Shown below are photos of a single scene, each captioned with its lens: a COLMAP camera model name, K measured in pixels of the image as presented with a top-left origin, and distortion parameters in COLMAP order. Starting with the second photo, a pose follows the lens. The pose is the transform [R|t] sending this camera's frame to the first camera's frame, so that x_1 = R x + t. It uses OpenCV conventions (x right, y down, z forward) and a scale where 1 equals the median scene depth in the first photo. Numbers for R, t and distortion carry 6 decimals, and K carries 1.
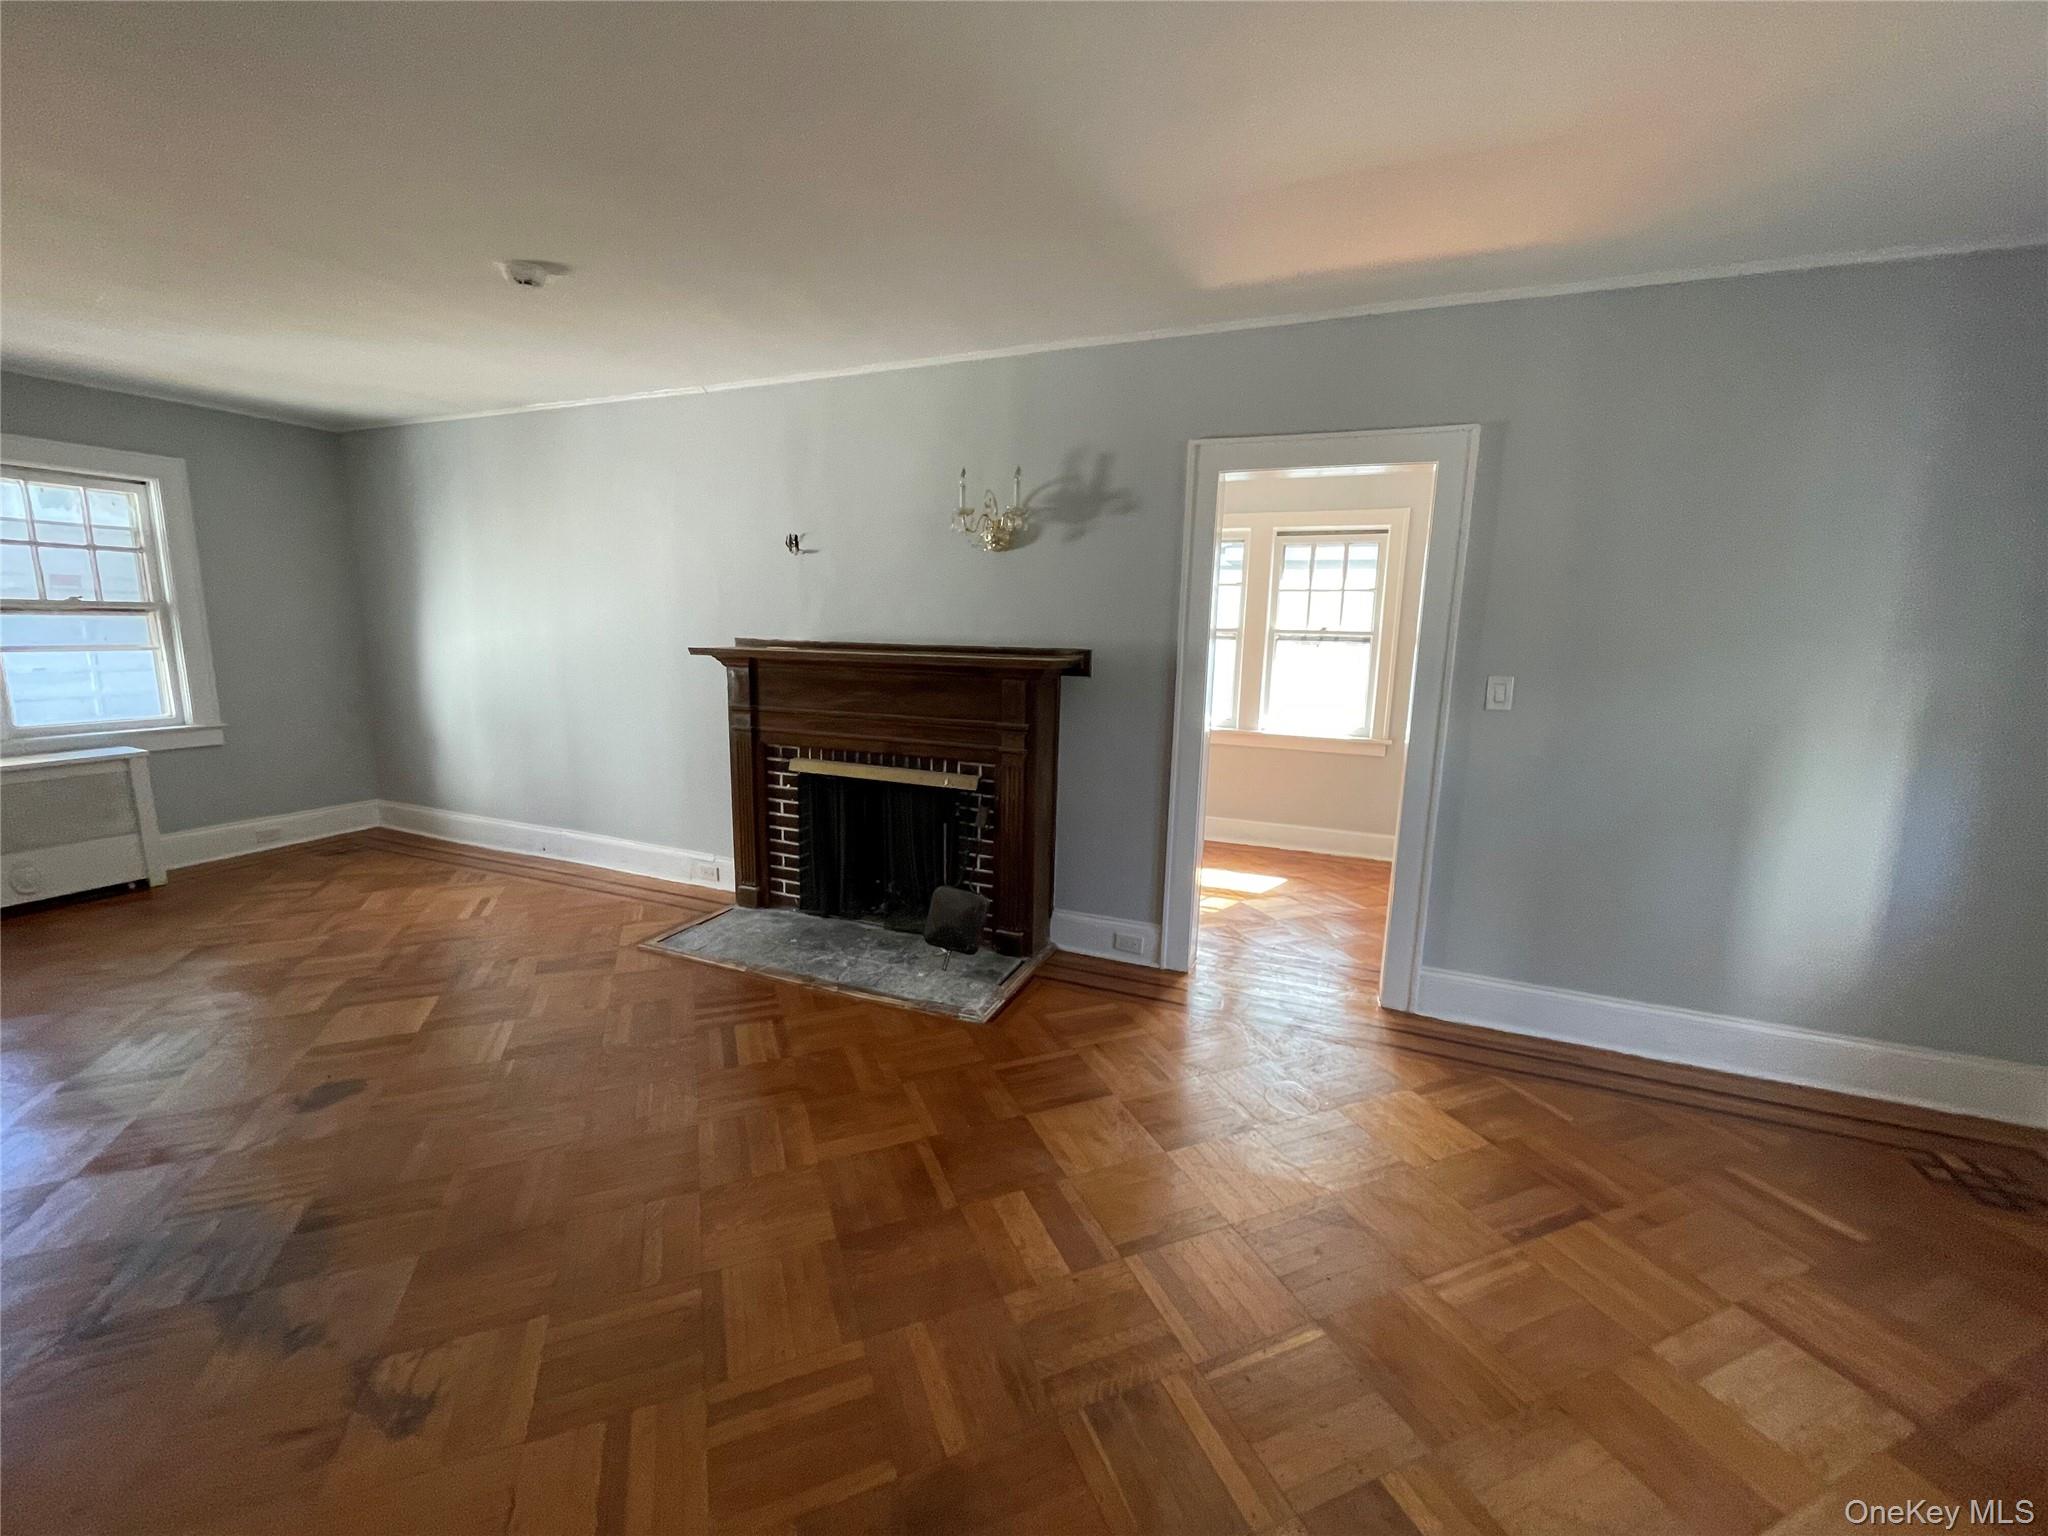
lens RADIAL K [[838.1, 0, 1027.9], [0, 838.1, 763.4], [0, 0, 1]] dist [-0.001847, -0.001570]
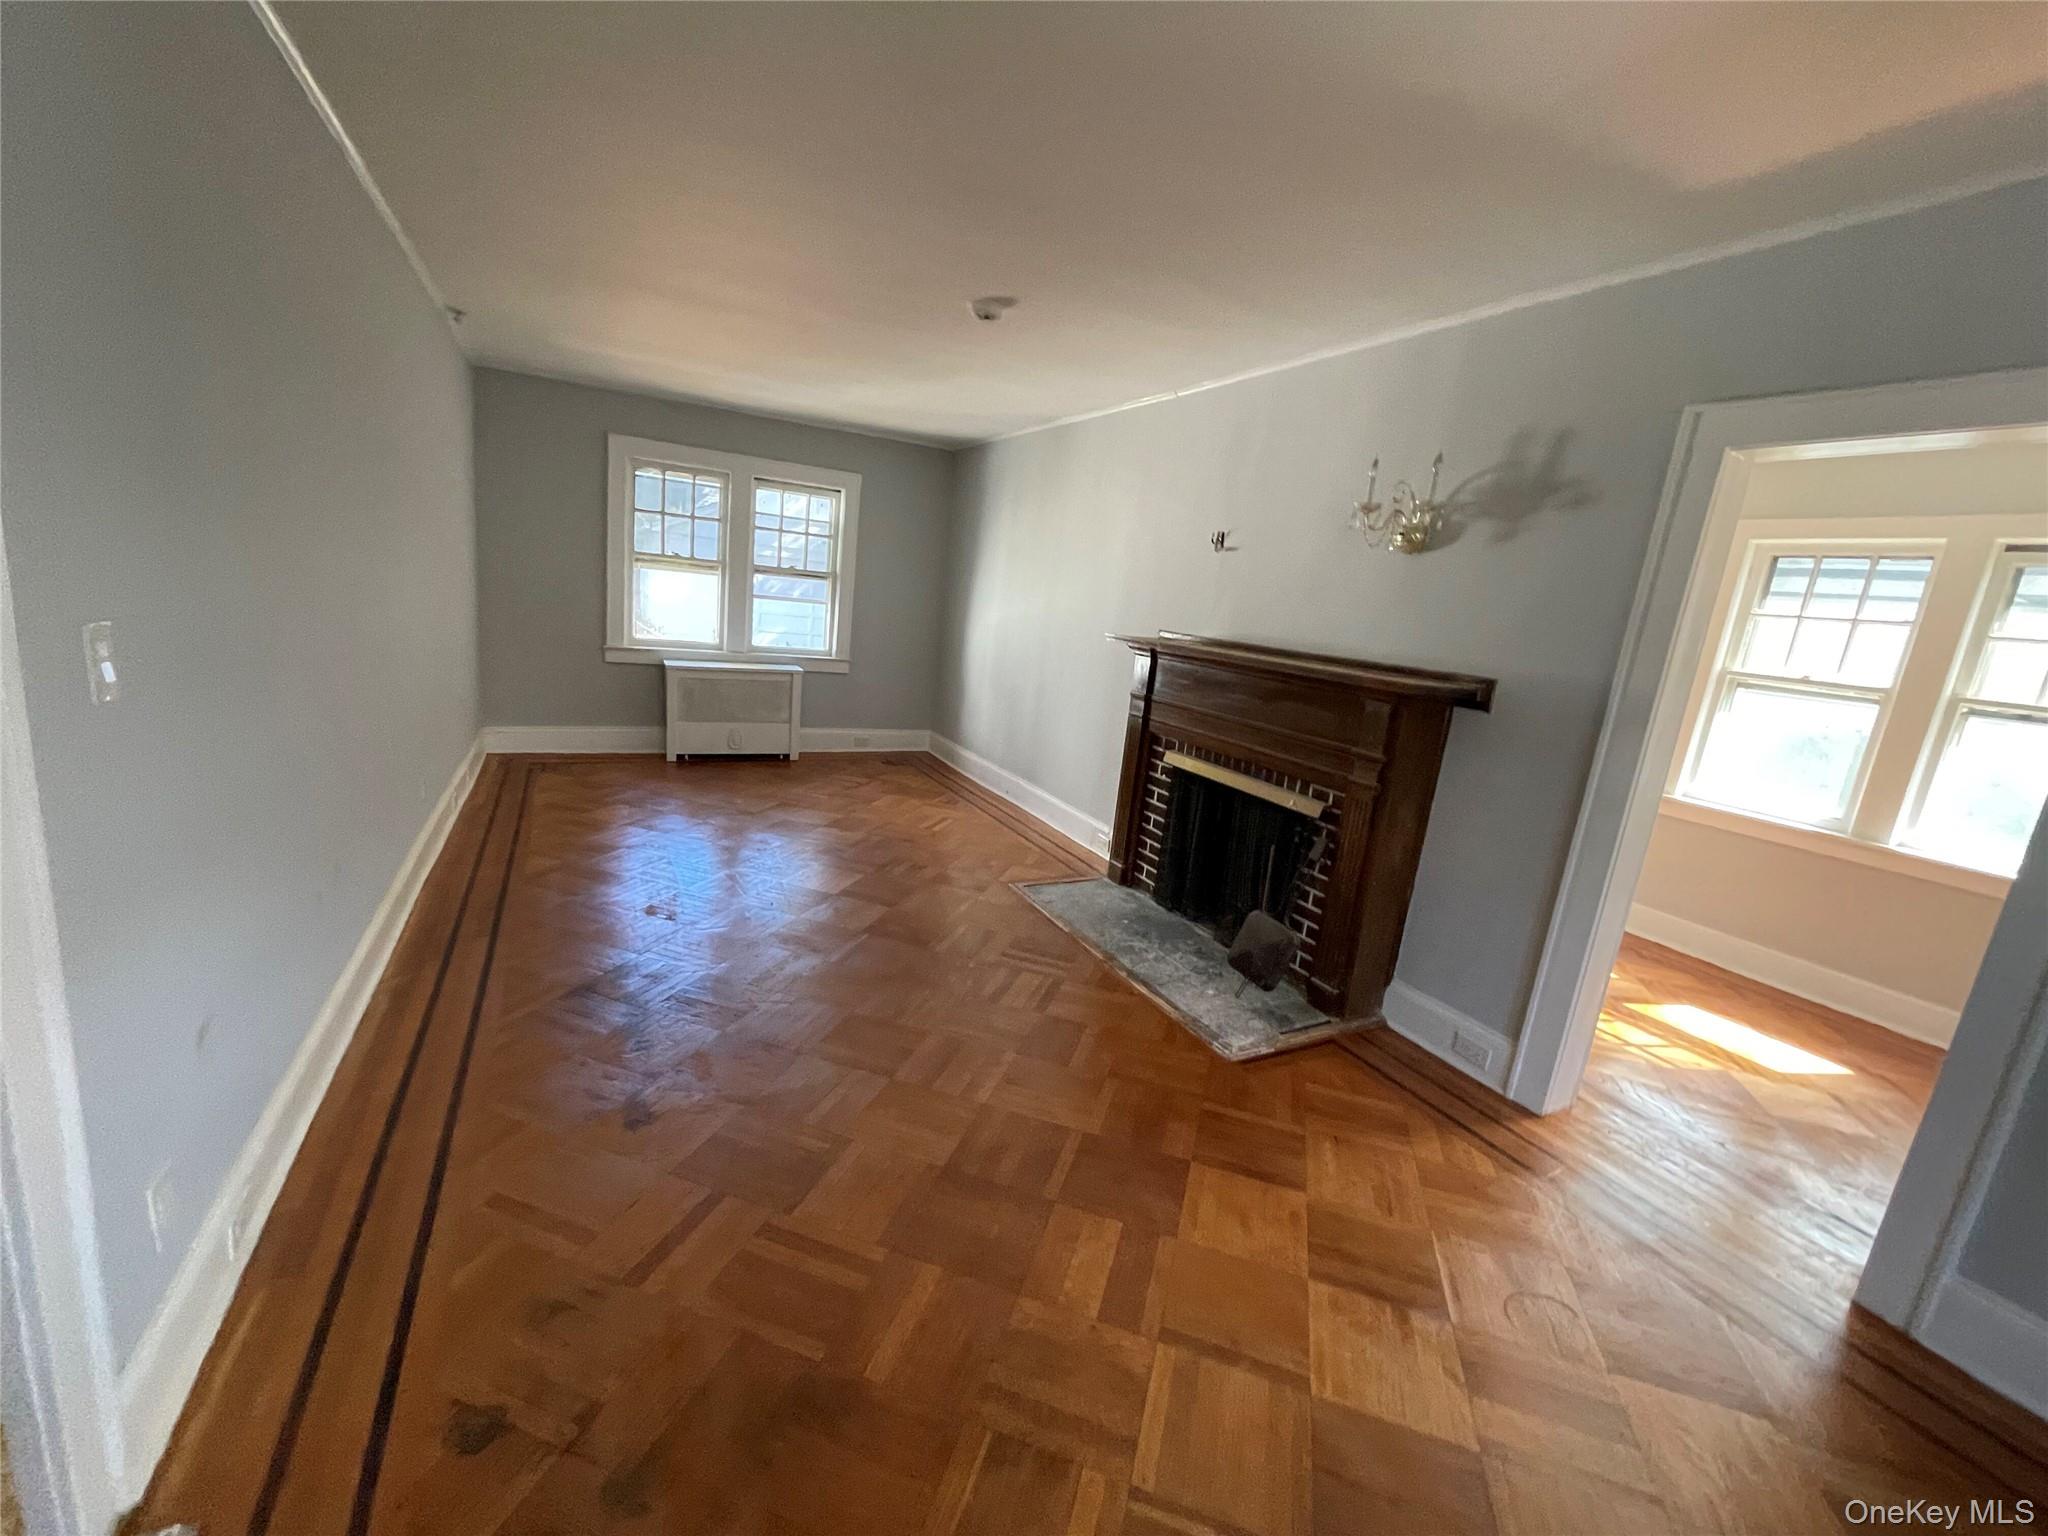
lens RADIAL K [[838.1, 0, 1022.3], [0, 838.1, 767.9], [0, 0, 1]] dist [-0.001847, -0.001570]
pose [[0.761696, 0.188661, -0.619860, 0.238480], [-0.190261, 0.979622, 0.064361, -0.017745], [0.619370, 0.068912, 0.782069, 0.096952]]
